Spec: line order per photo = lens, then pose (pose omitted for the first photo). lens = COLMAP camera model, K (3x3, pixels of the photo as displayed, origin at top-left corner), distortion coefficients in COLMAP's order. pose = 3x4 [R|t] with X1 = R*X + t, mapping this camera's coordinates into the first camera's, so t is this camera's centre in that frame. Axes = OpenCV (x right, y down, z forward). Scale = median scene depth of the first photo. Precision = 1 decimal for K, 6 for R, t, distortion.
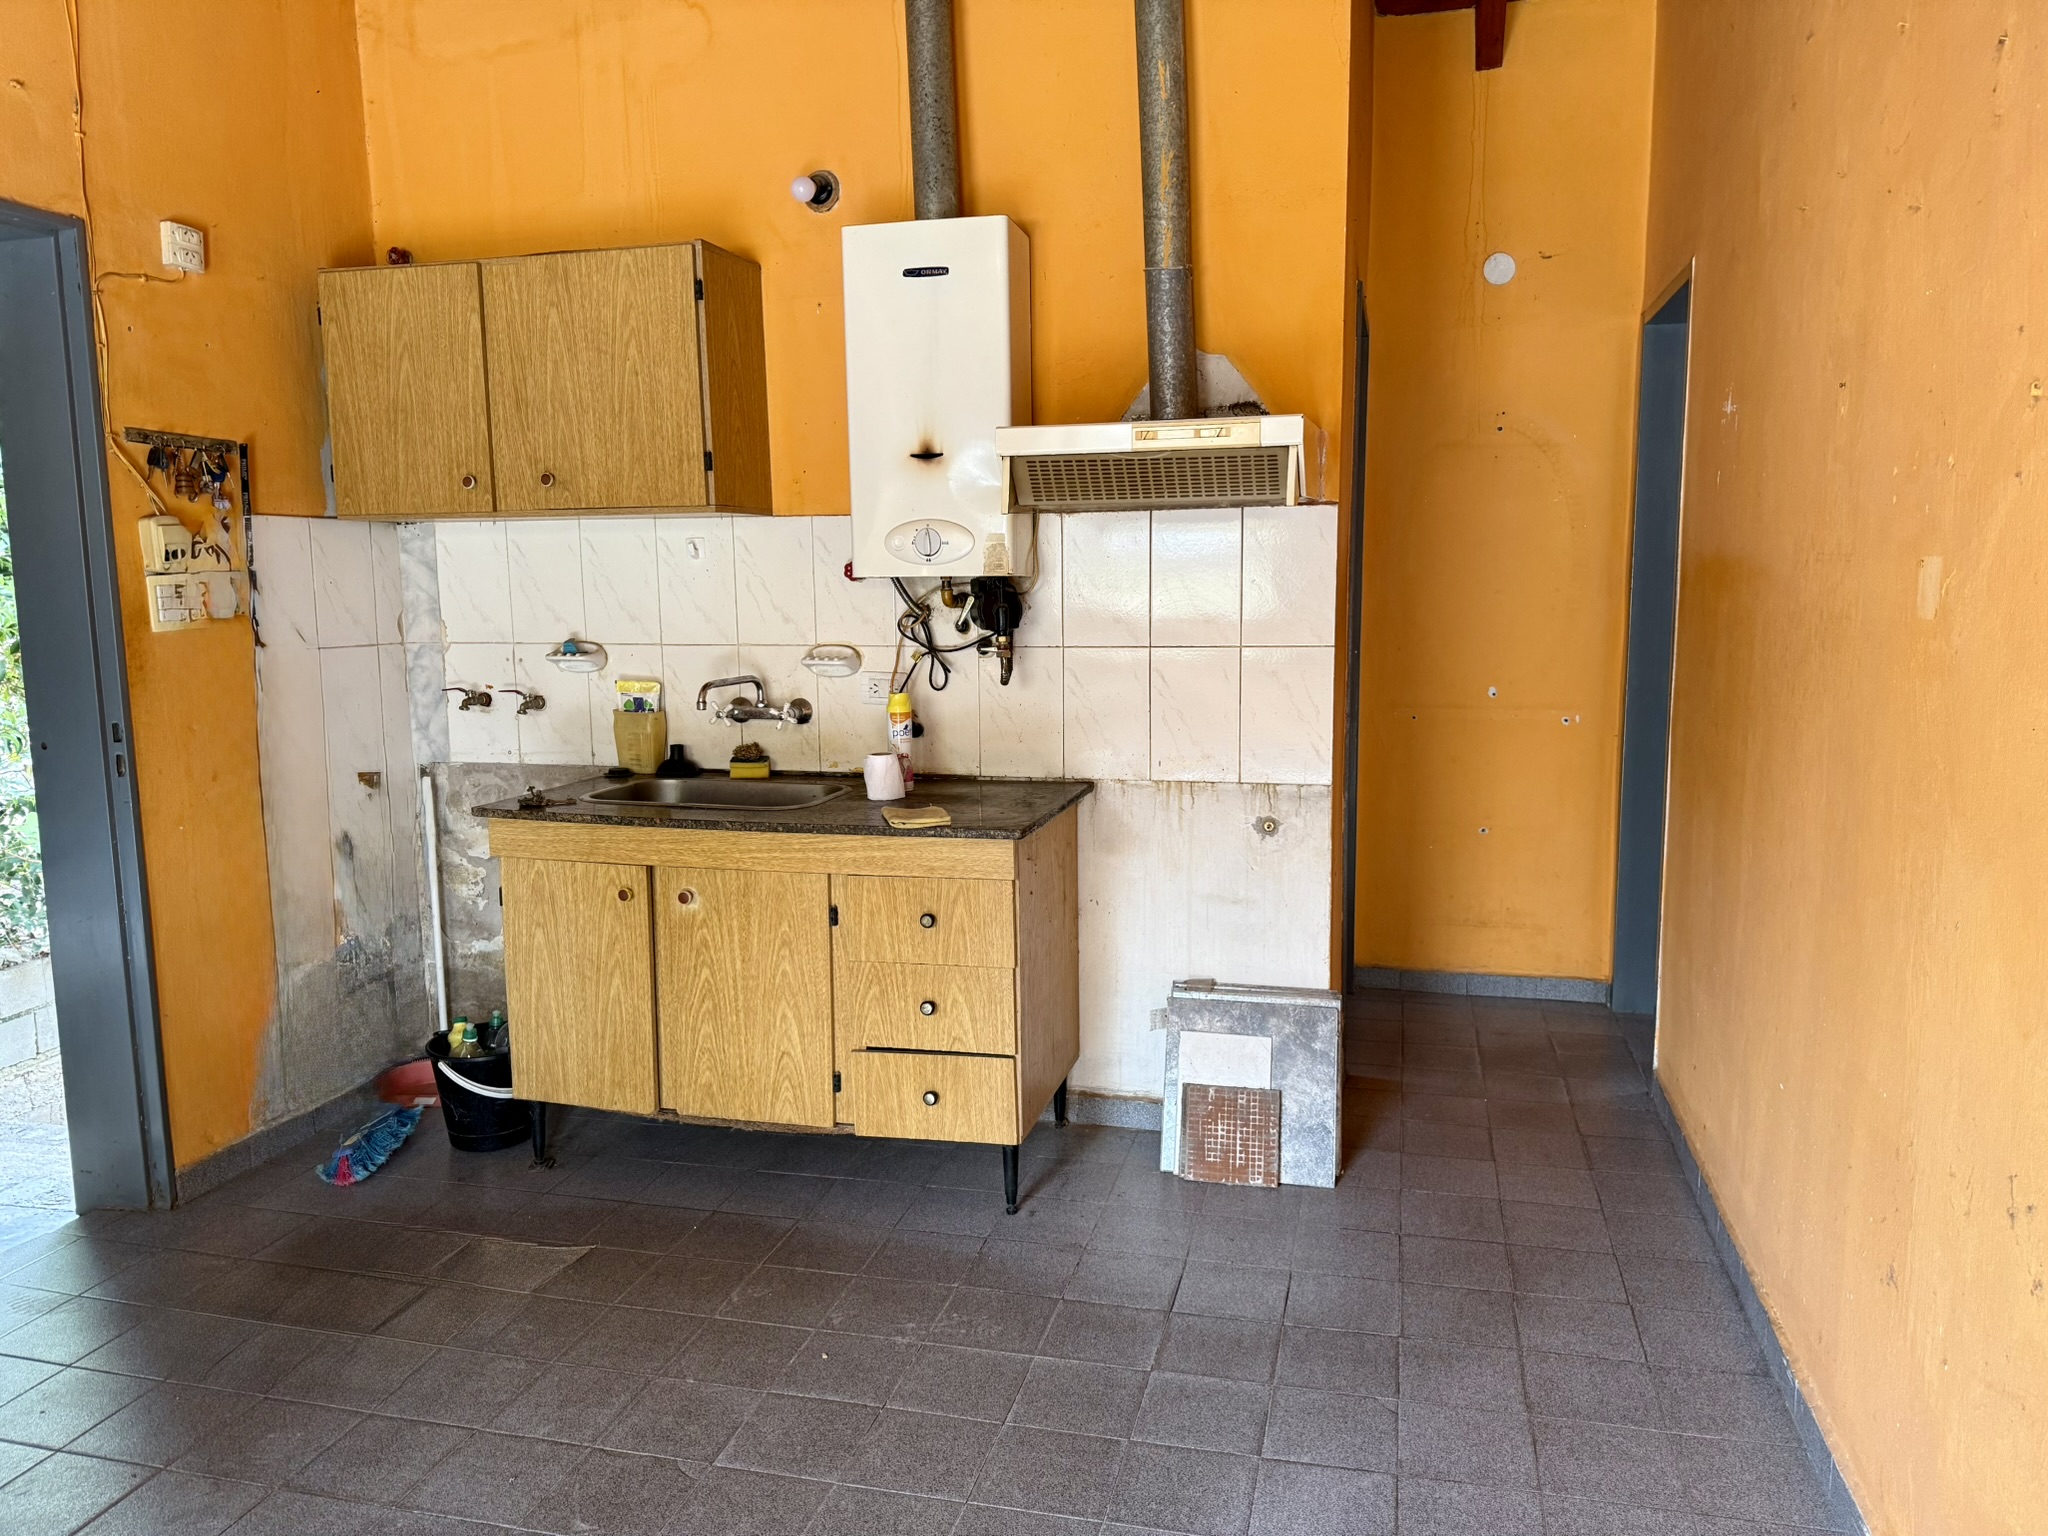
lens RADIAL K [[1450.8, 0, 1019.7], [0, 1450.8, 802.1], [0, 0, 1]] dist [0.093317, -0.124938]
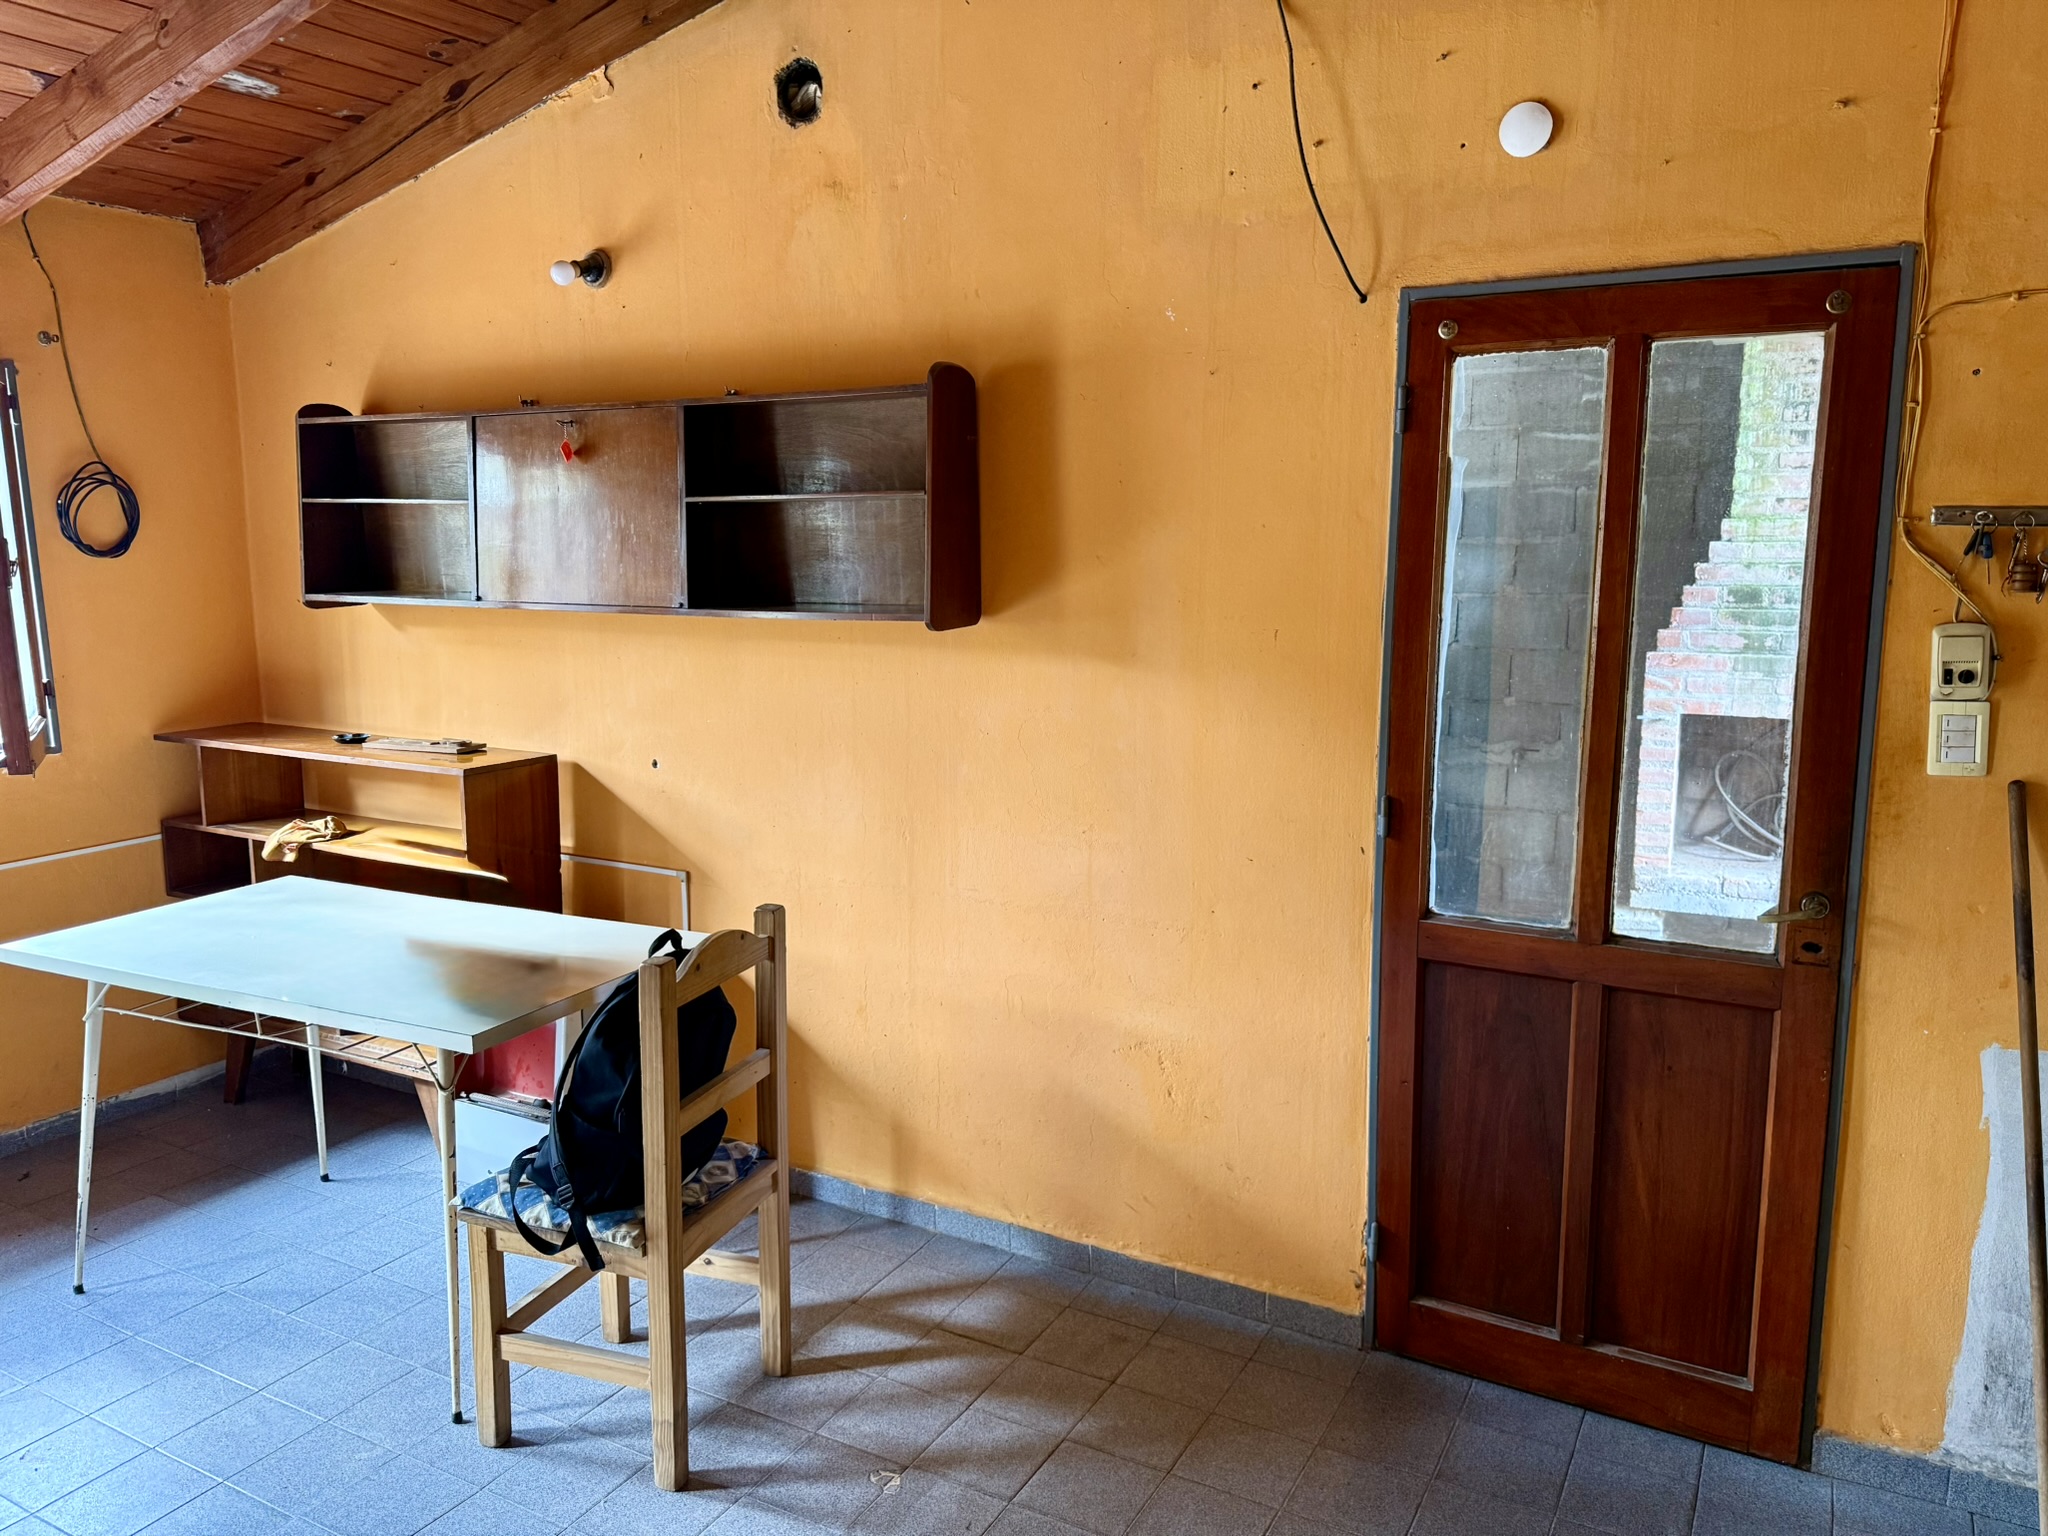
lens RADIAL K [[1450.8, 0, 1019.7], [0, 1450.8, 802.1], [0, 0, 1]] dist [0.093317, -0.124938]
pose [[-0.249889, 0.171801, -0.952911, 0.257920], [-0.123872, 0.970375, 0.207434, -0.202903], [0.960318, 0.169874, -0.221205, 0.729719]]
